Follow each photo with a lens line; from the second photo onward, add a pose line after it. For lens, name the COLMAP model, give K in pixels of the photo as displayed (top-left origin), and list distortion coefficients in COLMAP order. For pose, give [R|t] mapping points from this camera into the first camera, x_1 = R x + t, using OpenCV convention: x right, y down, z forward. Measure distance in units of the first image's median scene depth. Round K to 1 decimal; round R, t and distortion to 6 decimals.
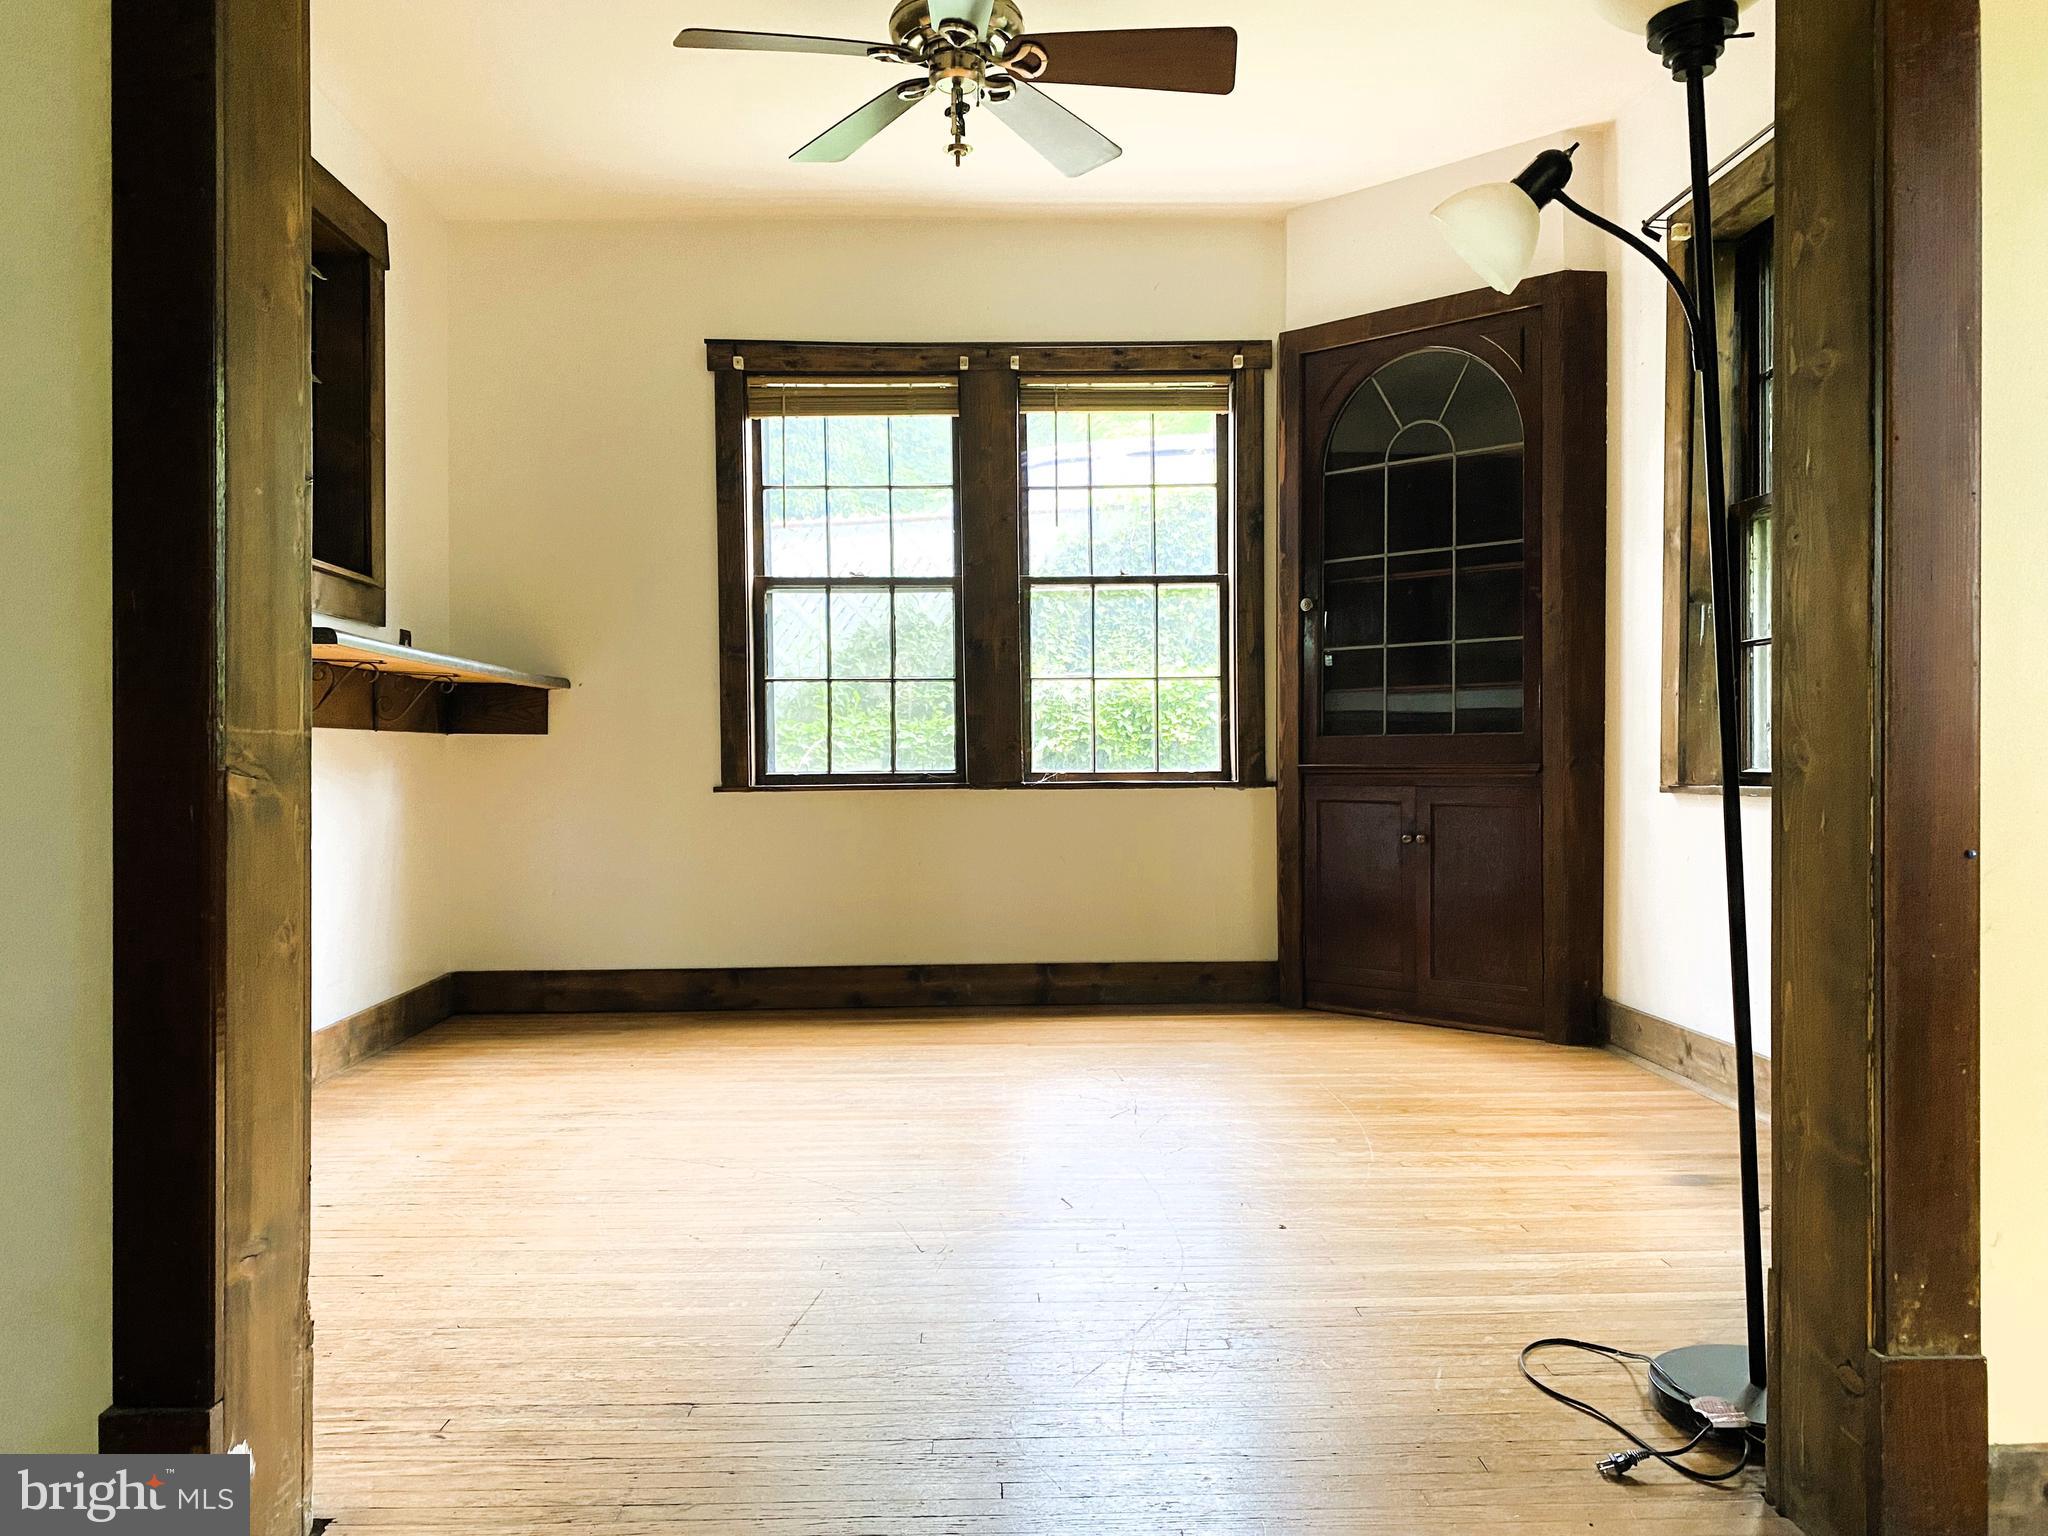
lens RADIAL K [[1563.7, 0, 1024.0], [0, 1563.7, 768.0], [0, 0, 1]] dist [0.018020, 0.001060]
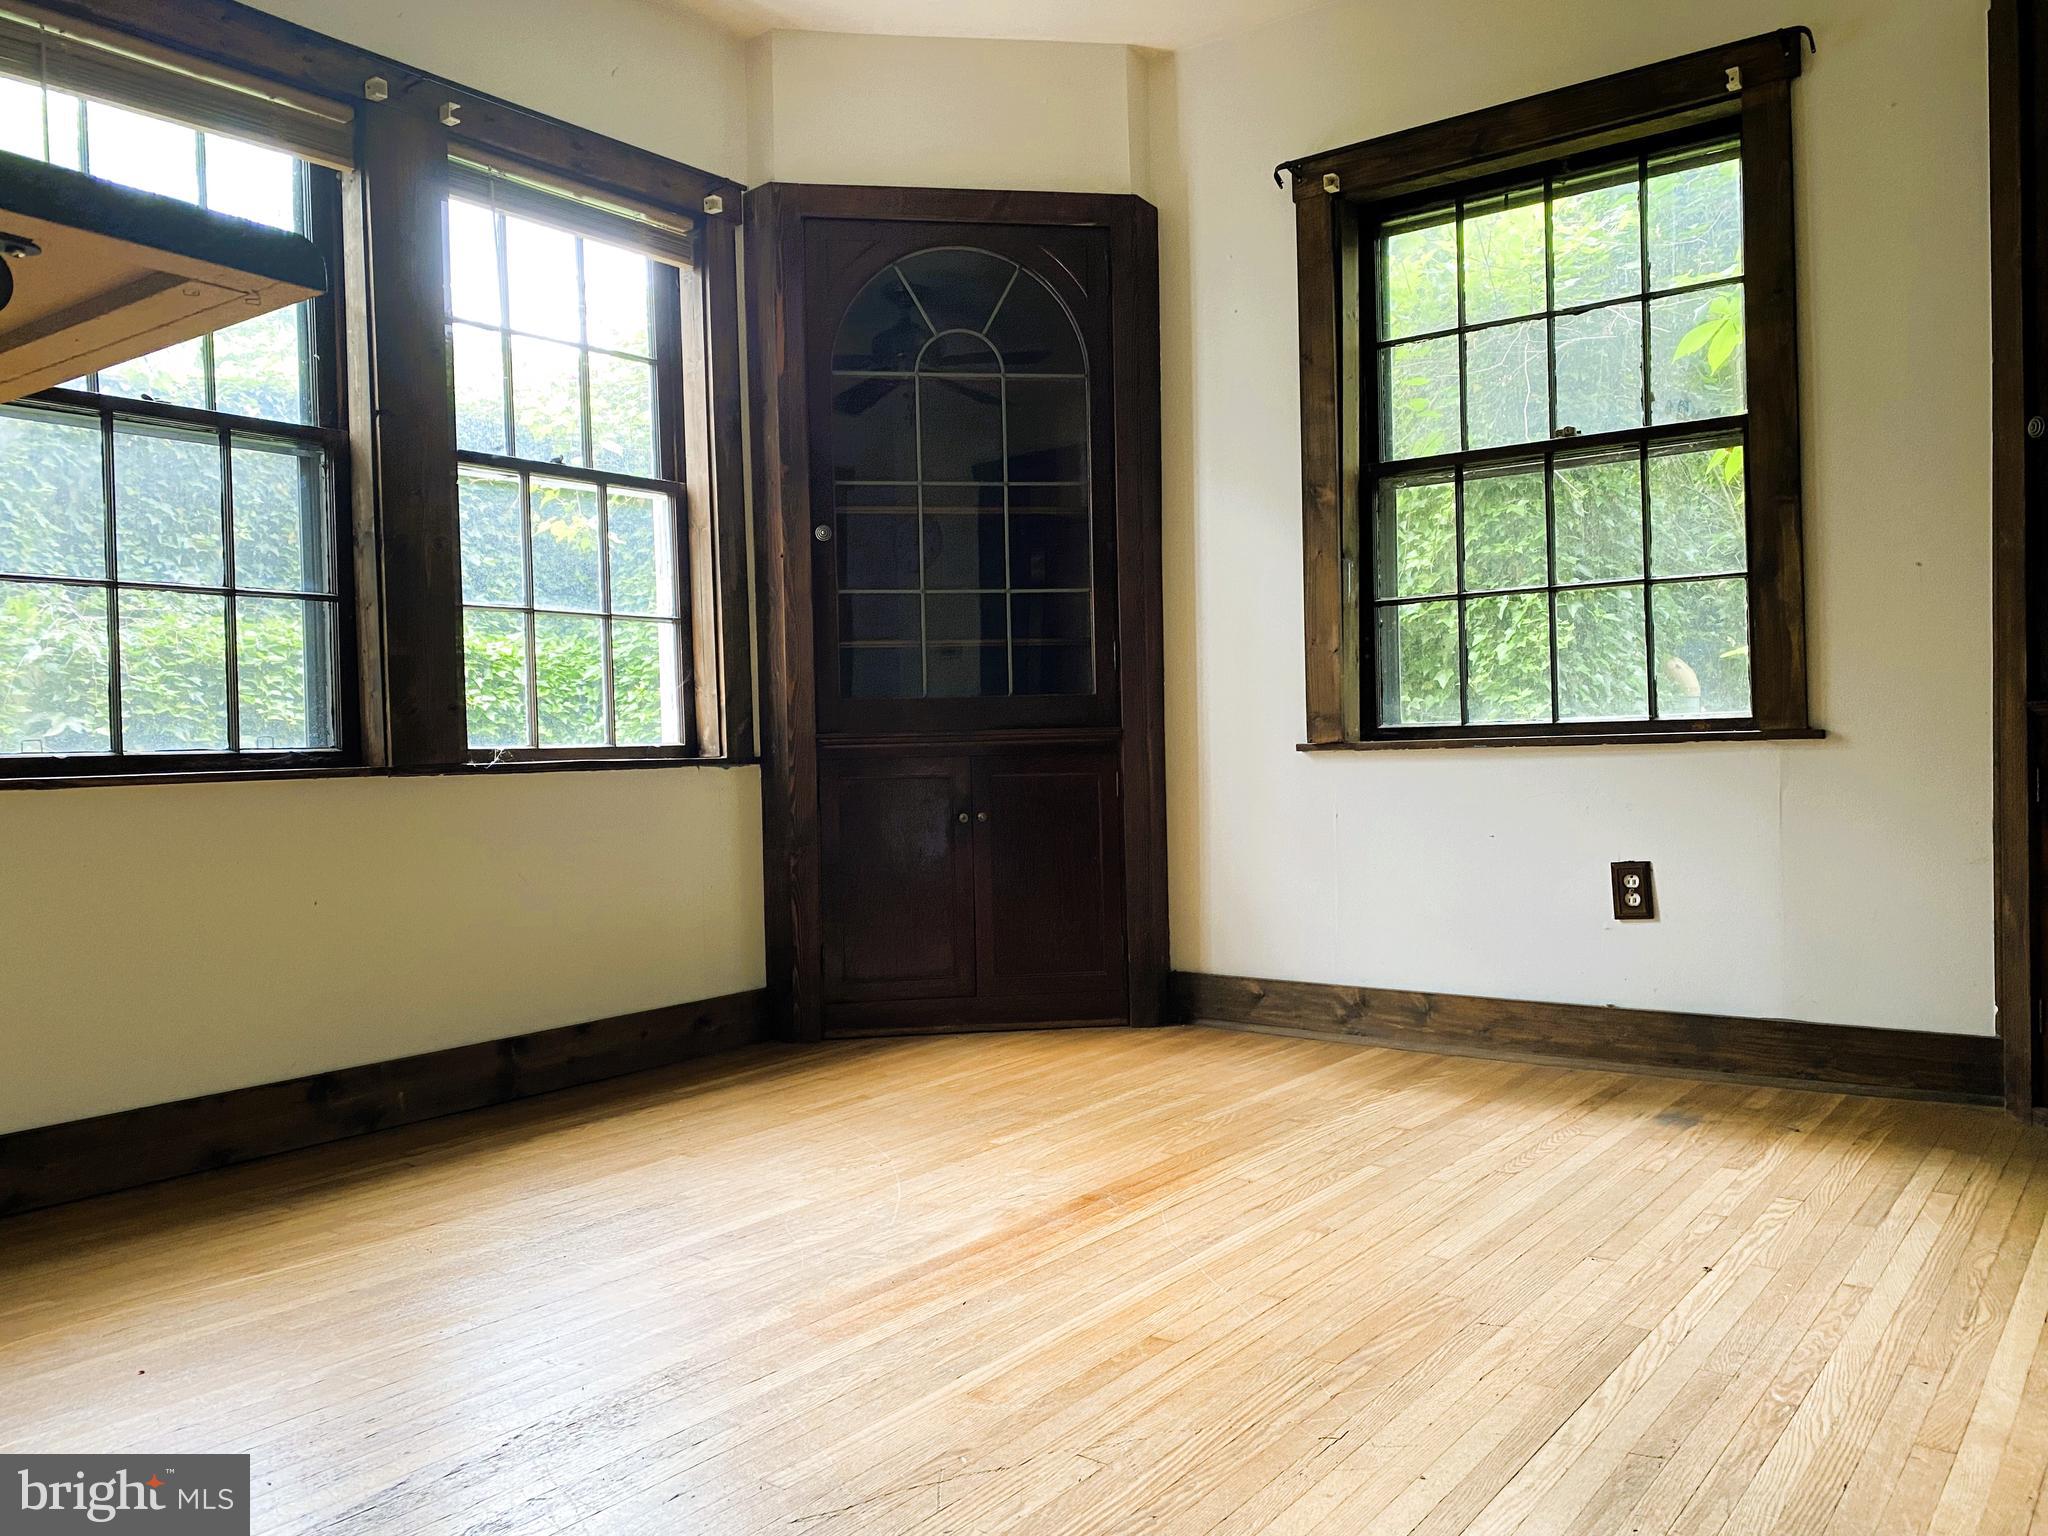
lens RADIAL K [[1563.7, 0, 1024.0], [0, 1563.7, 768.0], [0, 0, 1]] dist [0.018020, 0.001060]
pose [[0.609216, -0.025972, 0.792579, -0.382691], [0.019782, 0.999650, 0.017551, 0.003173], [-0.792757, 0.004987, 0.609517, 0.421016]]
